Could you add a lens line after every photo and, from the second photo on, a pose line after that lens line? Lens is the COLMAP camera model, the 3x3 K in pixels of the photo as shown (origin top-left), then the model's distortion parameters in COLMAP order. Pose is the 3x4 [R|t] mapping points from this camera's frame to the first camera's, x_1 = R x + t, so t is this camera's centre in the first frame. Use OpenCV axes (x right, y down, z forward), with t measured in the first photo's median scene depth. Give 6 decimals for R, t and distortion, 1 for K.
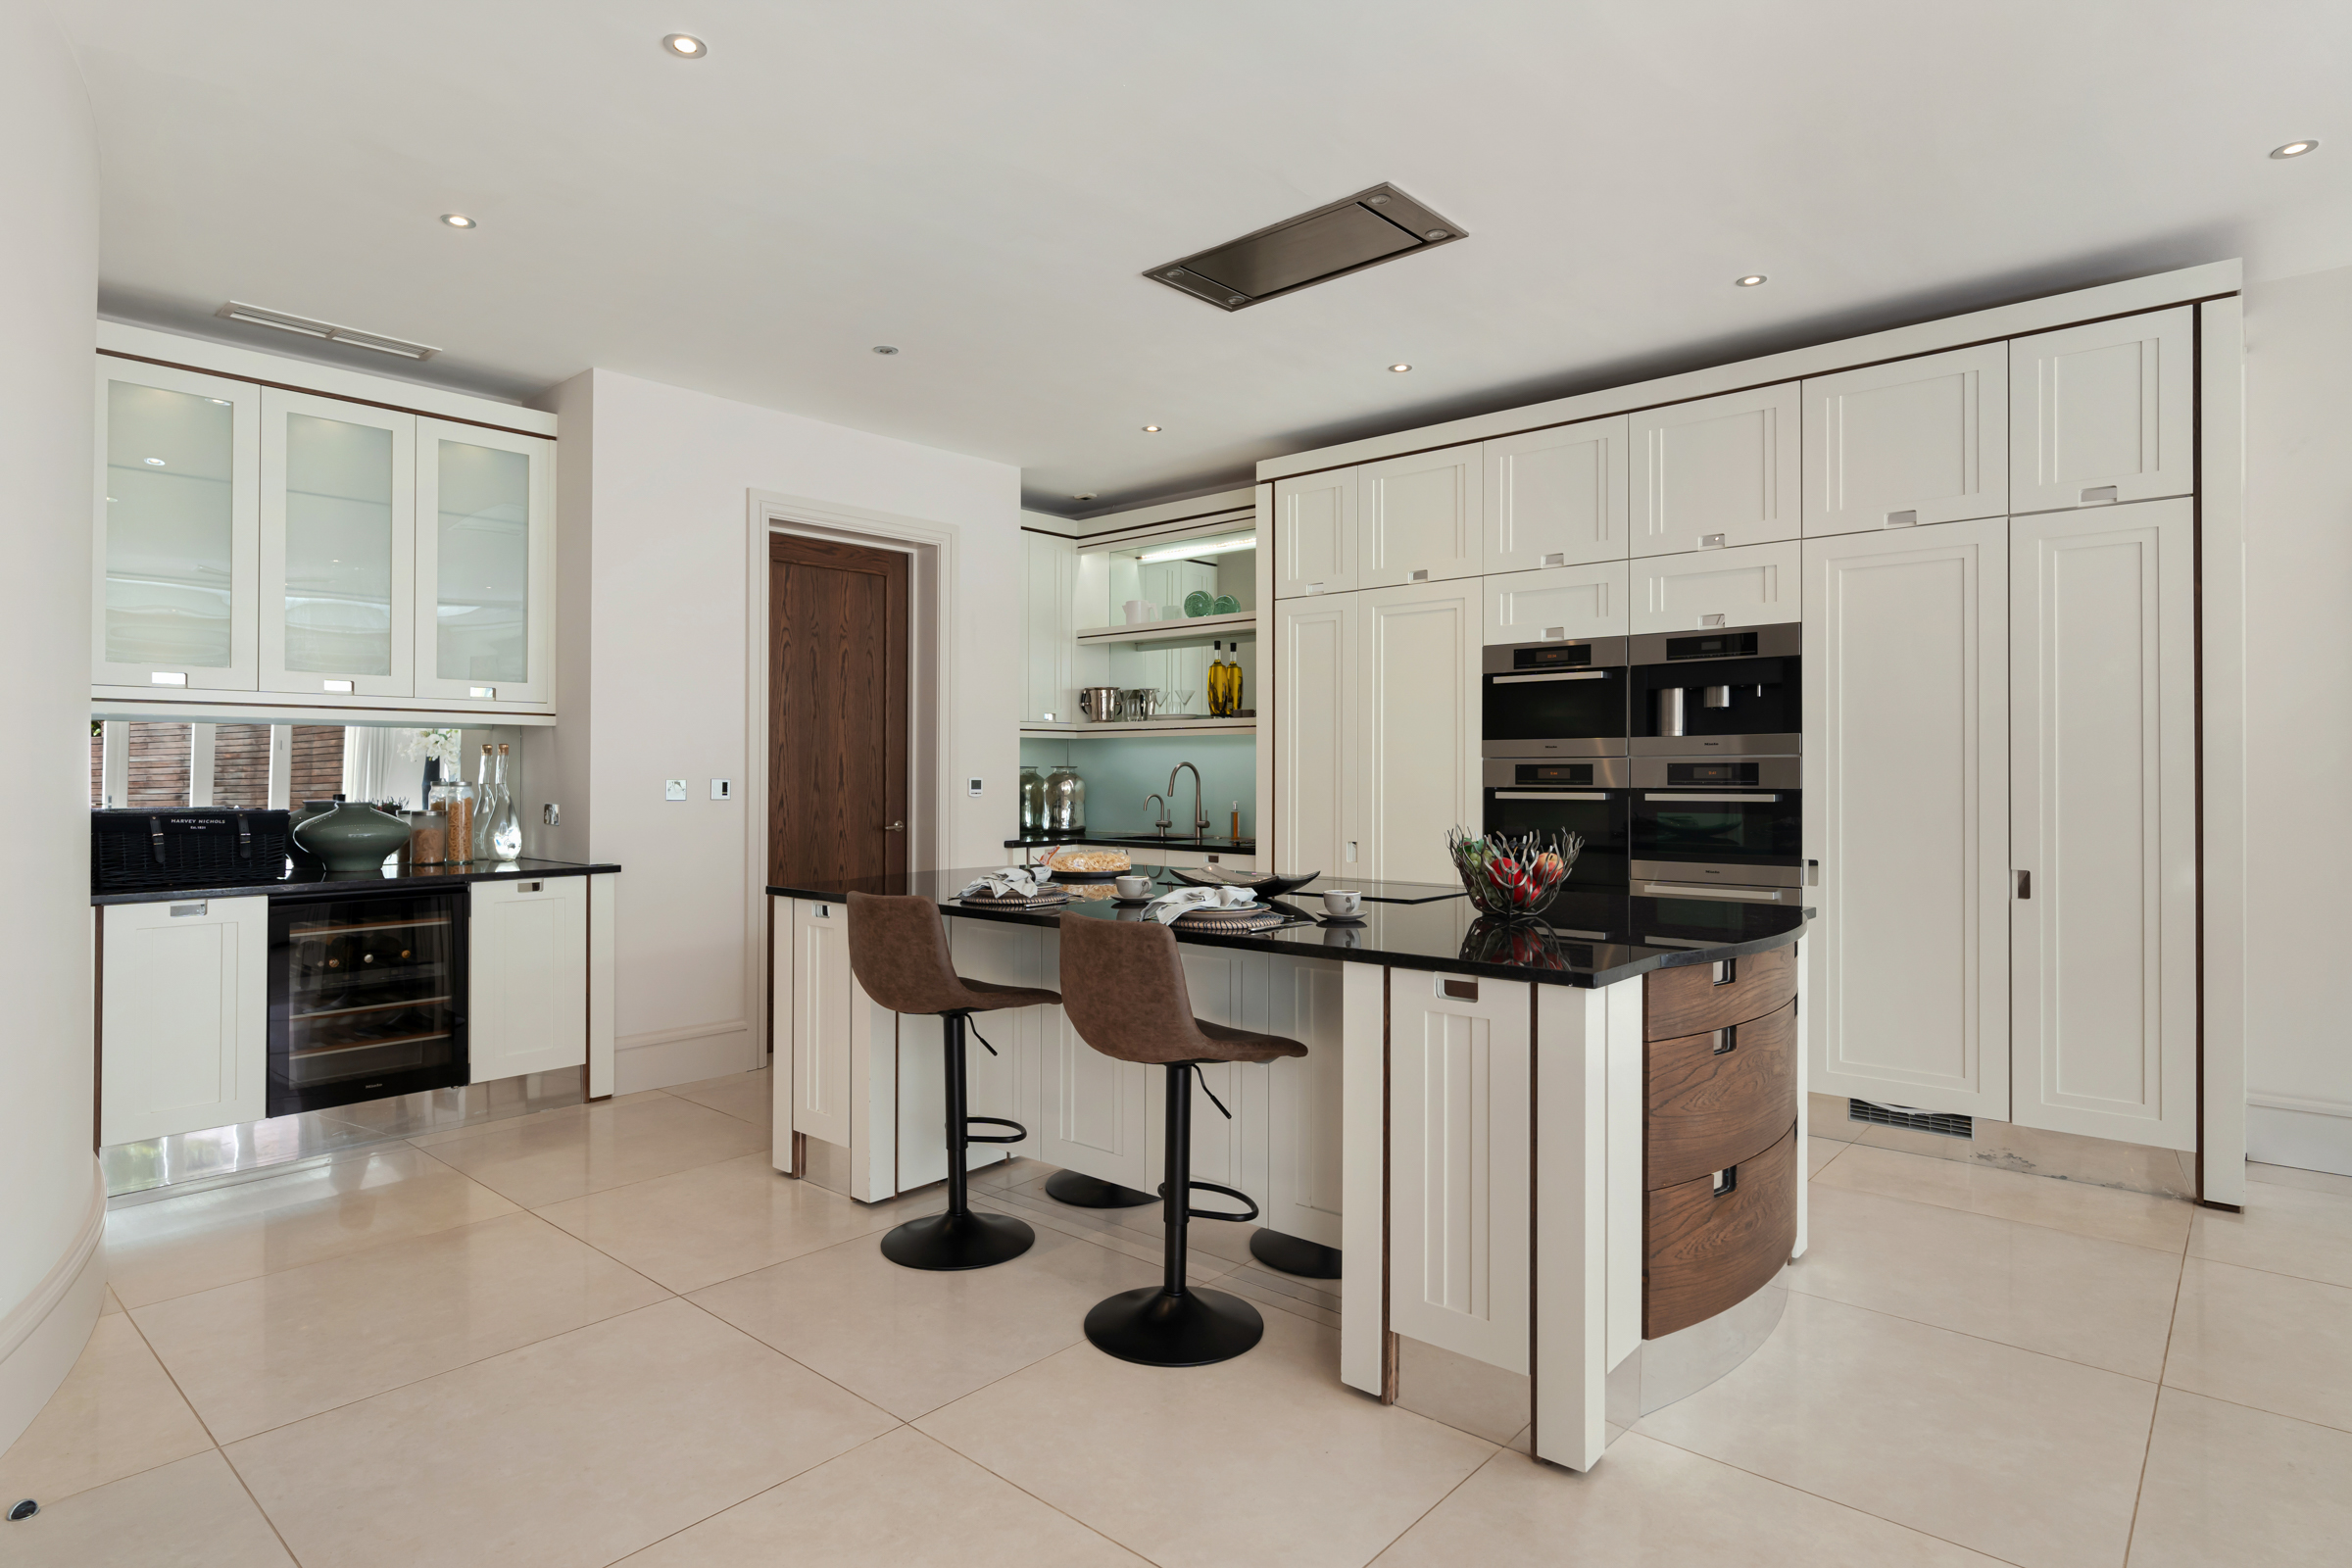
lens RADIAL K [[1270.1, 0, 1182.6], [0, 1270.1, 764.2], [0, 0, 1]] dist [0.002892, 0.000125]
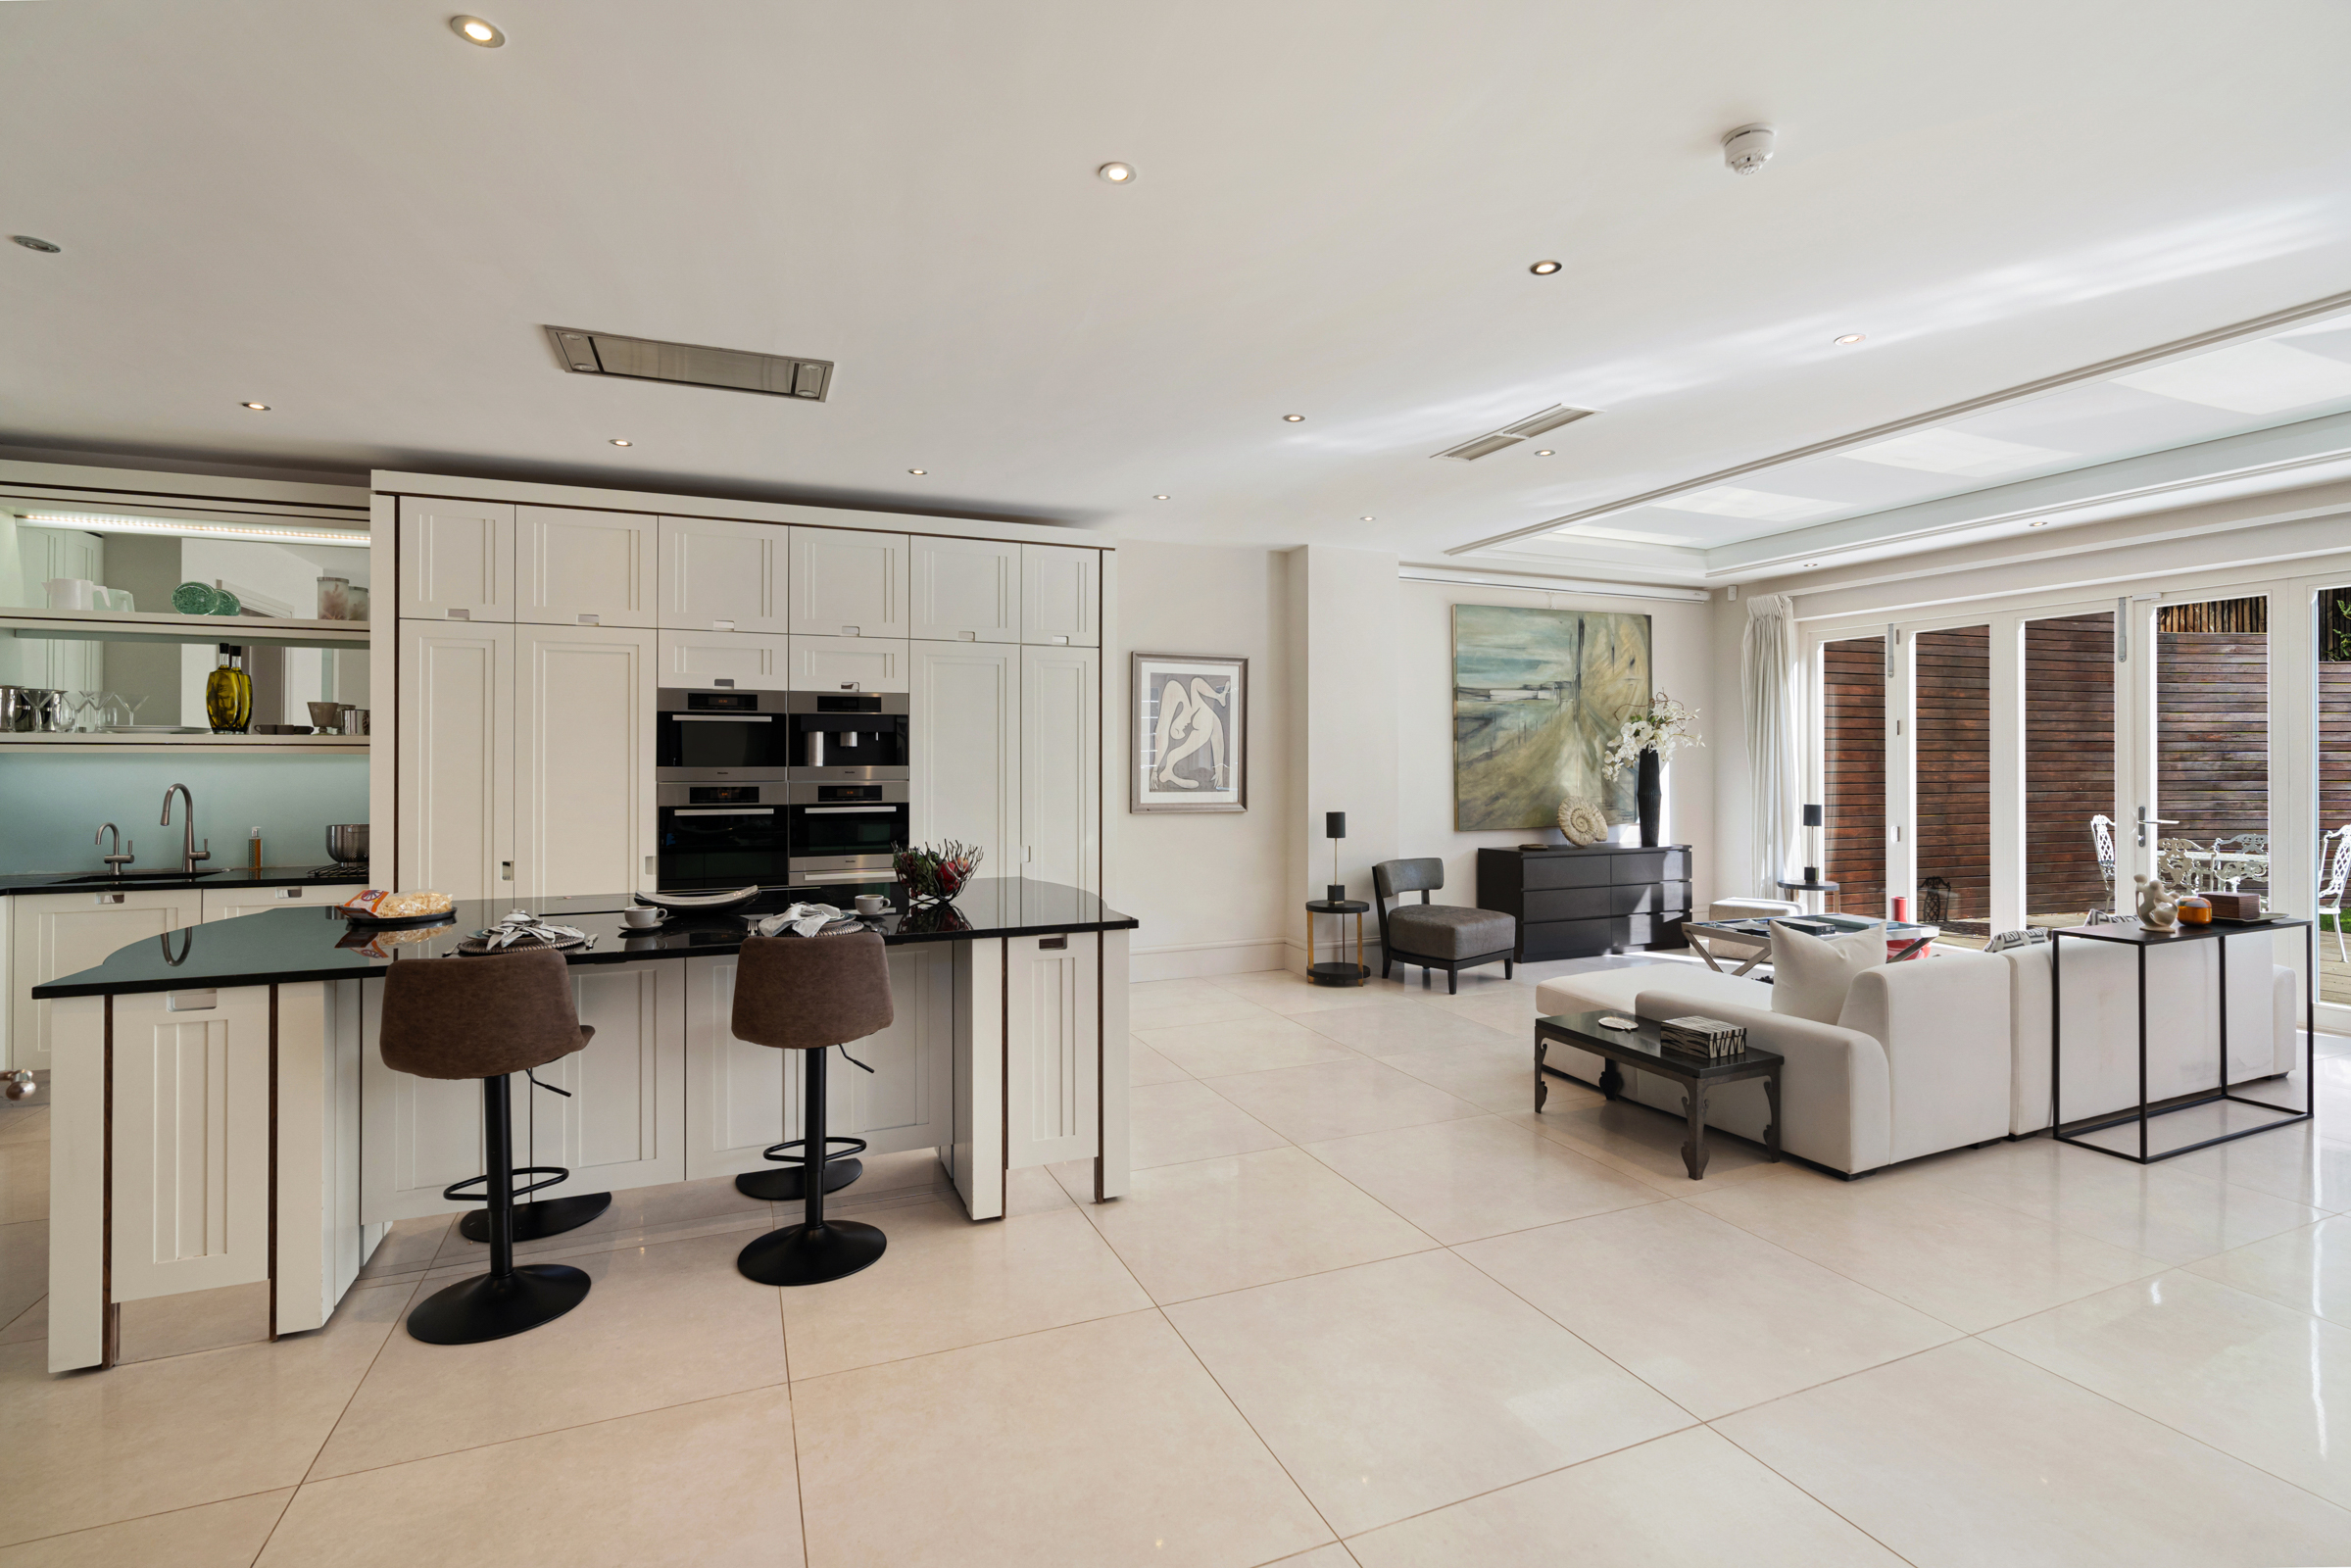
lens RADIAL K [[1077.4, 0, 1185.5], [0, 1077.4, 762.1], [0, 0, 1]] dist [-0.001450, 0.000888]
pose [[0.439349, 0.002111, 0.898314, -0.492583], [-0.007123, 0.999974, 0.001134, -0.030627], [-0.898288, -0.006897, 0.439352, 0.122194]]
